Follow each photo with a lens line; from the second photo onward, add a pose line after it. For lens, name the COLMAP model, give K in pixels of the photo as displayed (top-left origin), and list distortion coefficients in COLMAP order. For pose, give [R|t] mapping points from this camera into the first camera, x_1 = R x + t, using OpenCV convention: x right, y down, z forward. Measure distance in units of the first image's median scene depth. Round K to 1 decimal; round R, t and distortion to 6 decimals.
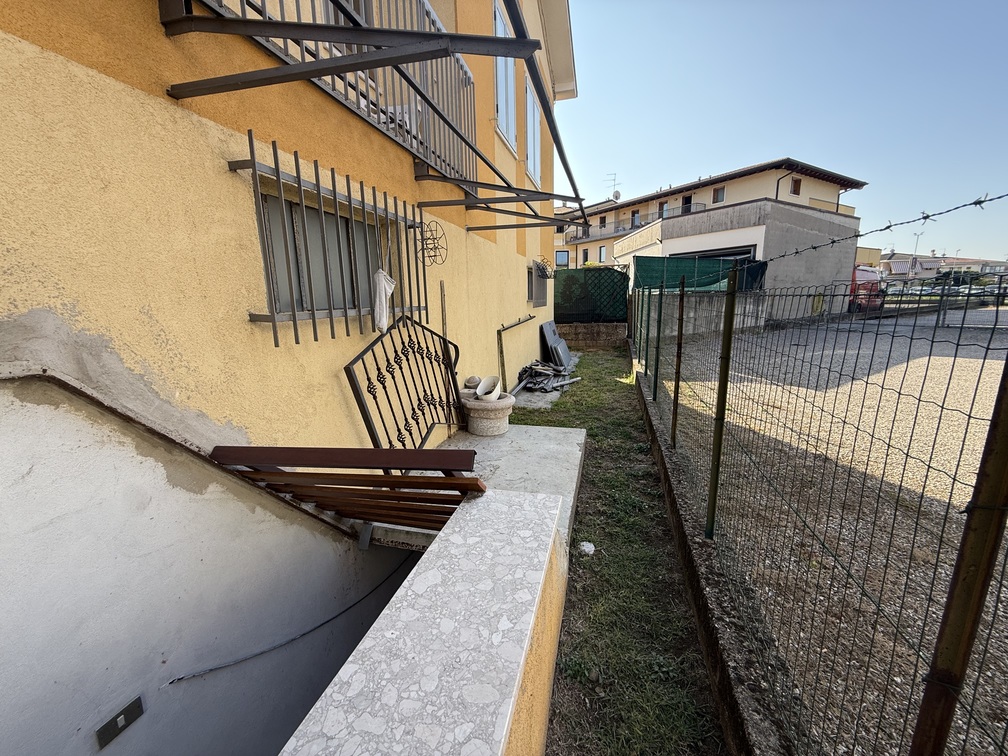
lens RADIAL K [[401.6, 0, 500.8], [0, 401.6, 375.3], [0, 0, 1]] dist [-0.000887, 0.000363]
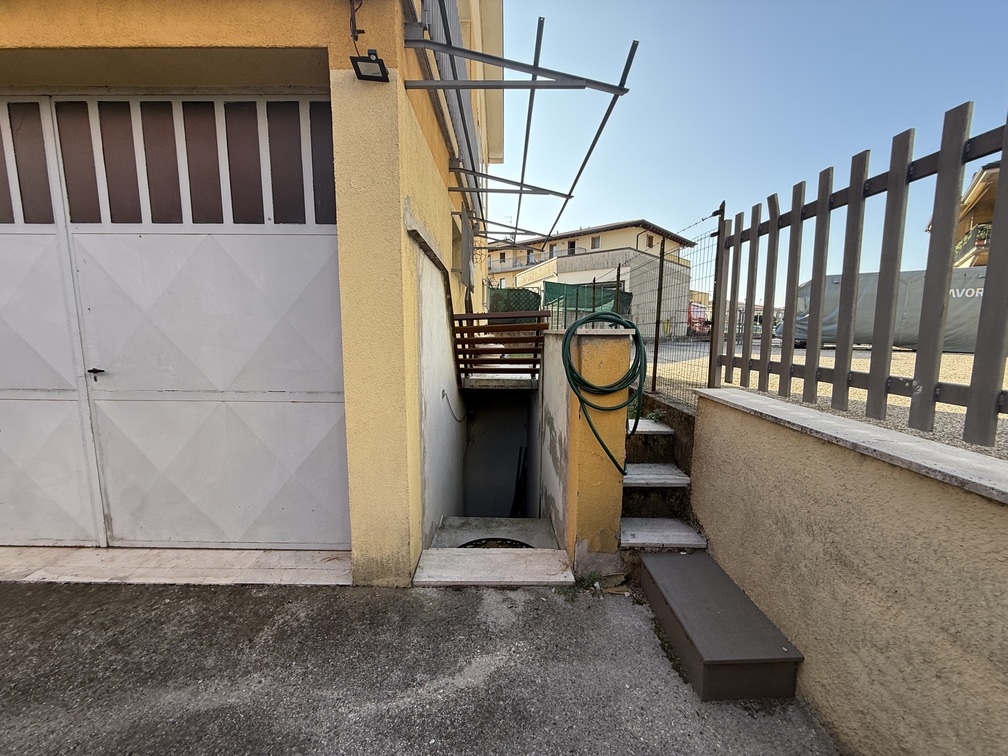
lens RADIAL K [[401.6, 0, 499.7], [0, 401.6, 377.8], [0, 0, 1]] dist [-0.000887, 0.000363]
pose [[0.966859, -0.000107, 0.255310, -0.066783], [0.017645, 0.997637, -0.066403, 0.048870], [-0.254699, 0.068708, 0.964576, -0.100254]]
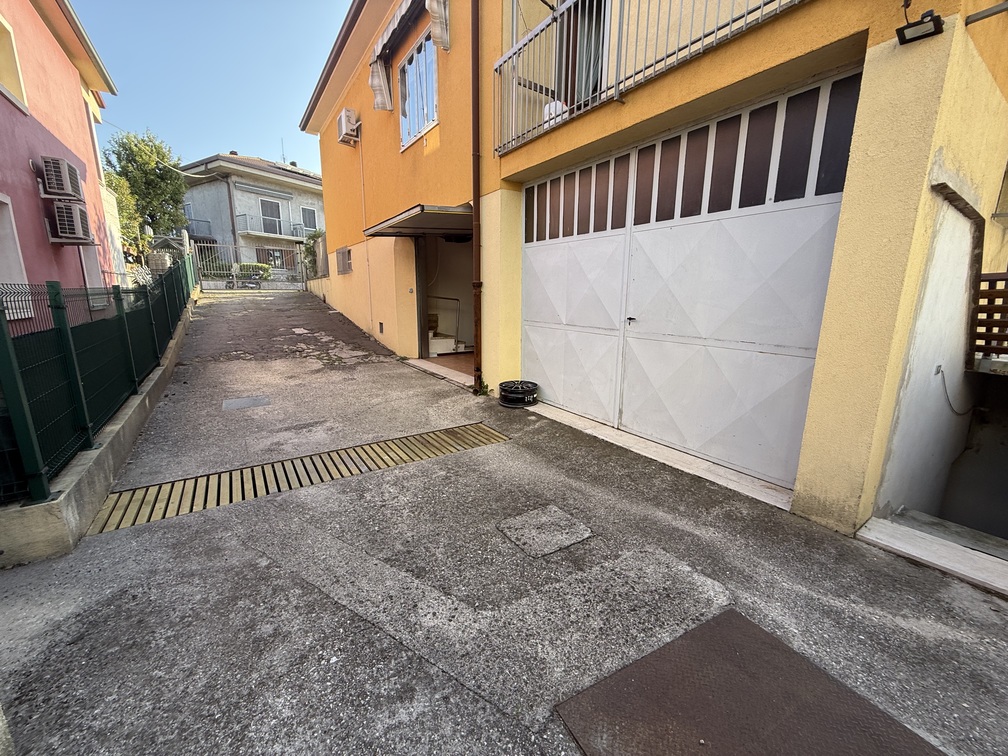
lens RADIAL K [[401.6, 0, 501.0], [0, 401.6, 377.9], [0, 0, 1]] dist [-0.000887, 0.000363]
pose [[0.754423, 0.163652, -0.635660, -0.072202], [-0.150183, 0.985768, 0.075546, 0.058422], [0.638976, 0.038471, 0.768264, -0.136224]]
